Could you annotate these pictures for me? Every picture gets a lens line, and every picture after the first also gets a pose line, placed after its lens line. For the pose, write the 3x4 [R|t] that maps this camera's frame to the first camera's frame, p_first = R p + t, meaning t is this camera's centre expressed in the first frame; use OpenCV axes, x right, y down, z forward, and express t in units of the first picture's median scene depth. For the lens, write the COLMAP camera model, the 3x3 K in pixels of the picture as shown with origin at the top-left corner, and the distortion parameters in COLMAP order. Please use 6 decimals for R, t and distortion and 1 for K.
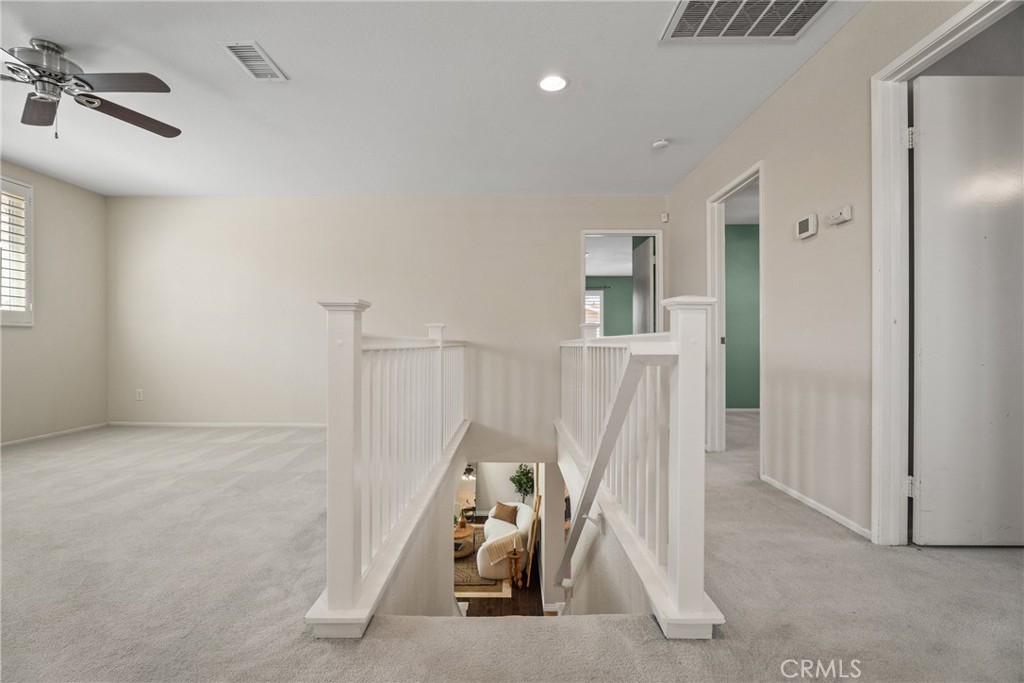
lens RADIAL K [[450.3, 0, 503.3], [0, 450.3, 343.3], [0, 0, 1]] dist [-0.011143, -0.000571]
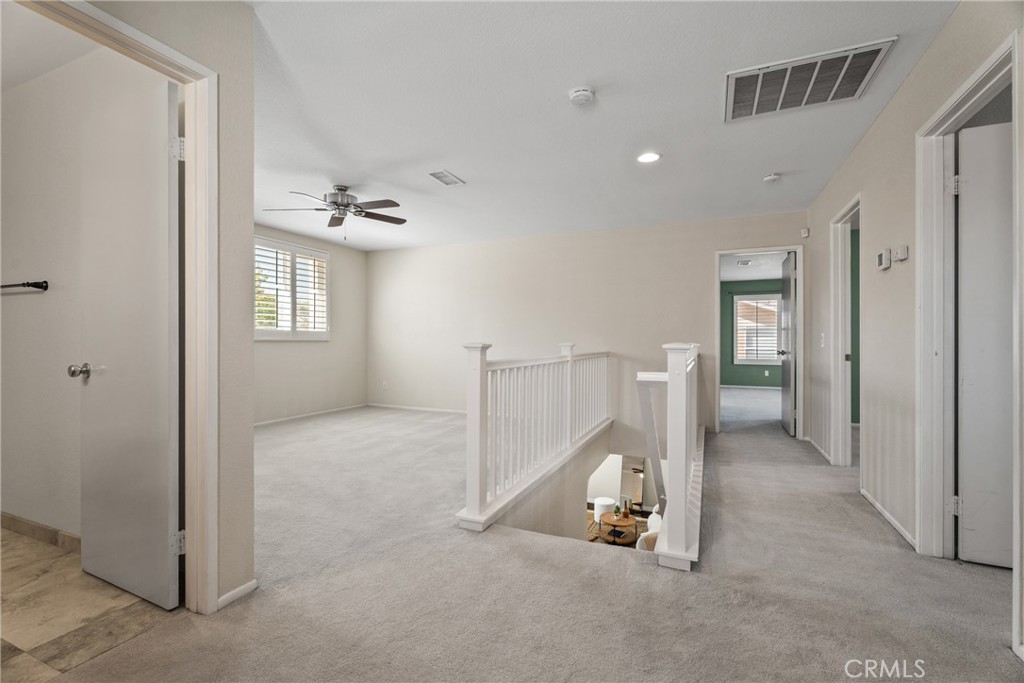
lens RADIAL K [[450.3, 0, 517.3], [0, 450.3, 342.2], [0, 0, 1]] dist [-0.011143, -0.000571]
pose [[0.921406, 0.004906, -0.388570, 0.286285], [-0.003675, 0.999986, 0.003910, -0.063436], [0.388583, -0.002175, 0.921411, -0.342276]]
